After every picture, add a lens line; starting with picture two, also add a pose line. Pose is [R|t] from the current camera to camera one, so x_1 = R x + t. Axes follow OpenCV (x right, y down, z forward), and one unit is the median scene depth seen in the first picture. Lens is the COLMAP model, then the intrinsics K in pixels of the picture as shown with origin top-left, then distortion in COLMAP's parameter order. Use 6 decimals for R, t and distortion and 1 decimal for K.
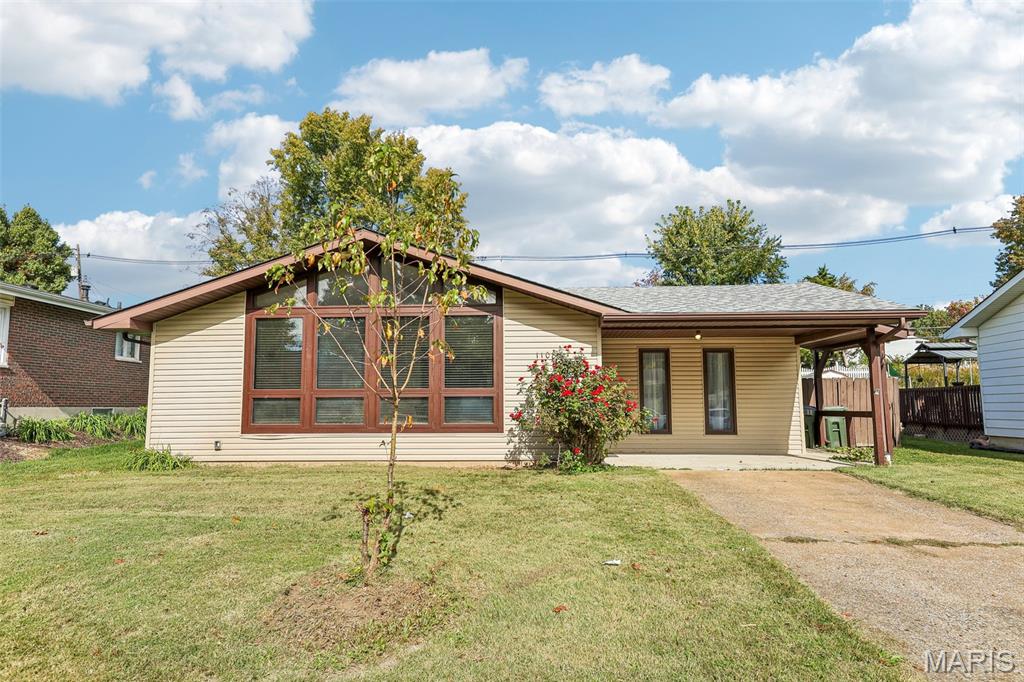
lens RADIAL K [[565.4, 0, 513.4], [0, 565.4, 360.9], [0, 0, 1]] dist [0.007177, -0.000775]
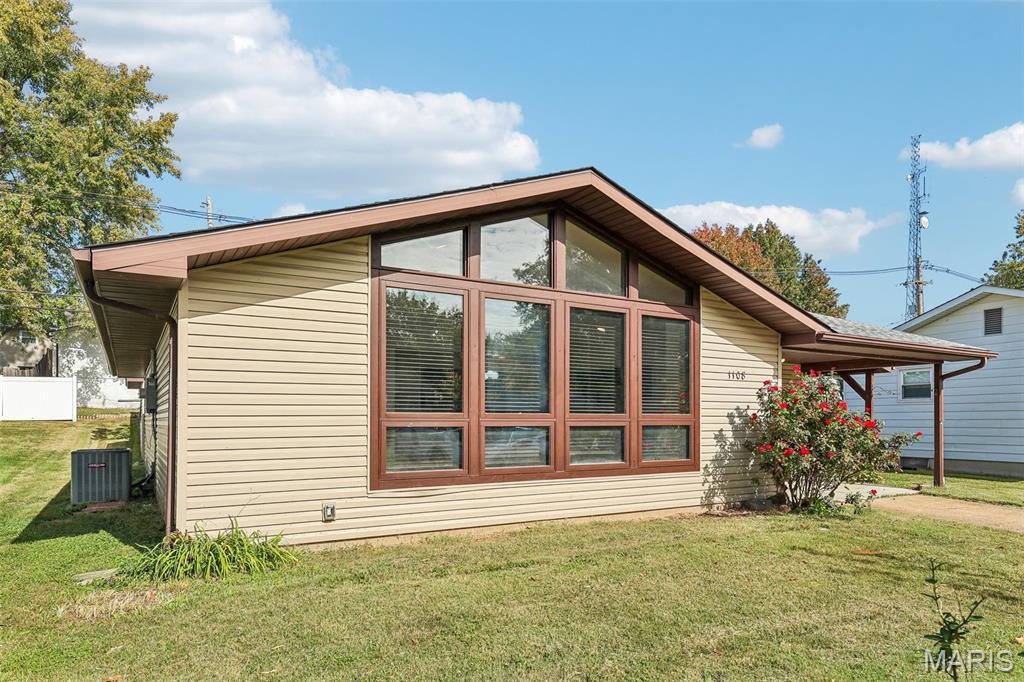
lens RADIAL K [[634.2, 0, 521.4], [0, 634.2, 430.1], [0, 0, 1]] dist [0.002697, 0.000009]
pose [[0.834846, -0.003554, 0.550472, -0.680035], [-0.049309, 0.995477, 0.081209, 0.008969], [-0.548271, -0.094940, 0.830894, 0.378053]]
